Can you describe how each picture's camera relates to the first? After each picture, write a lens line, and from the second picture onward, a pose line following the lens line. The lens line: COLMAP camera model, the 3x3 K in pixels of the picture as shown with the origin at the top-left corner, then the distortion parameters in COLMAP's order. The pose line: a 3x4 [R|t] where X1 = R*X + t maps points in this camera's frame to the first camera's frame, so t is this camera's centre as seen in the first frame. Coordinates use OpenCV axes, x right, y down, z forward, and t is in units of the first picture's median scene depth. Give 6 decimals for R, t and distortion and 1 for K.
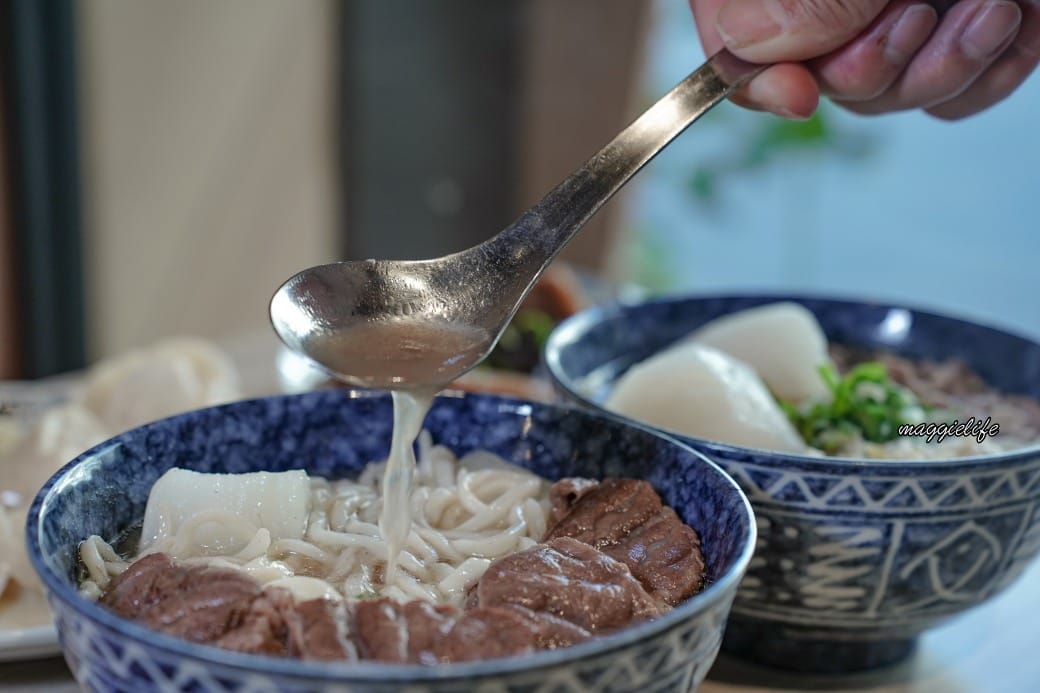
lens RADIAL K [[1746.9, 0, 521.1], [0, 1746.9, 321.6], [0, 0, 1]] dist [-0.006905, -0.169523]
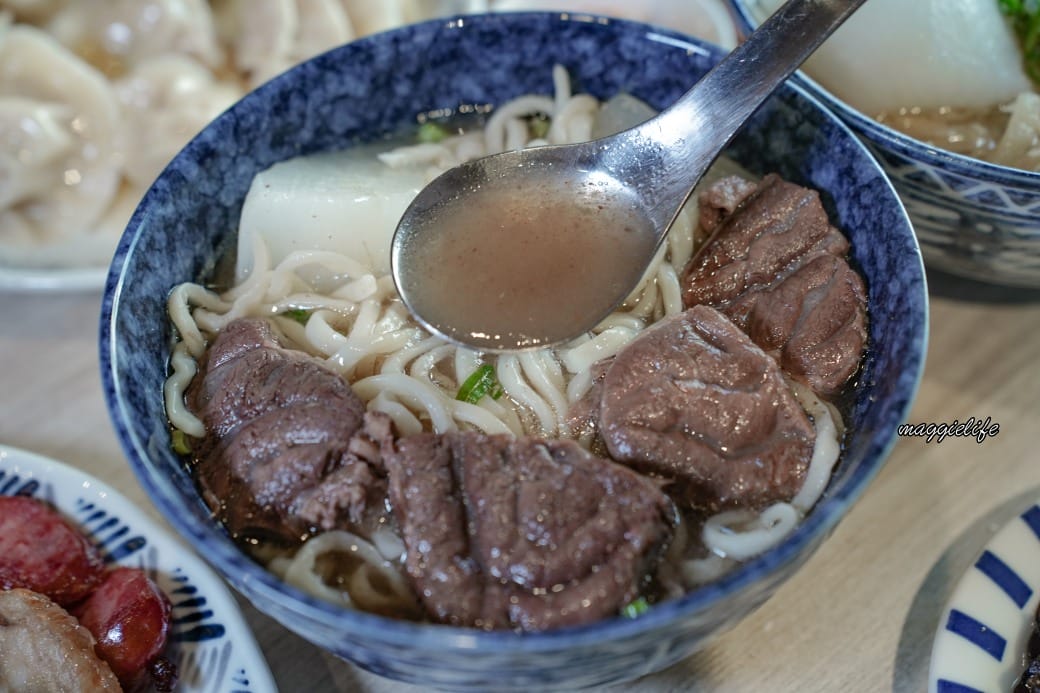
lens RADIAL K [[1746.9, 0, 521.1], [0, 1746.9, 321.6], [0, 0, 1]] dist [-0.006905, -0.169523]
pose [[0.991159, 0.041700, -0.125953, 0.039530], [0.038072, 0.820007, 0.571086, -0.337875], [0.127097, -0.570833, 0.811170, 0.253652]]
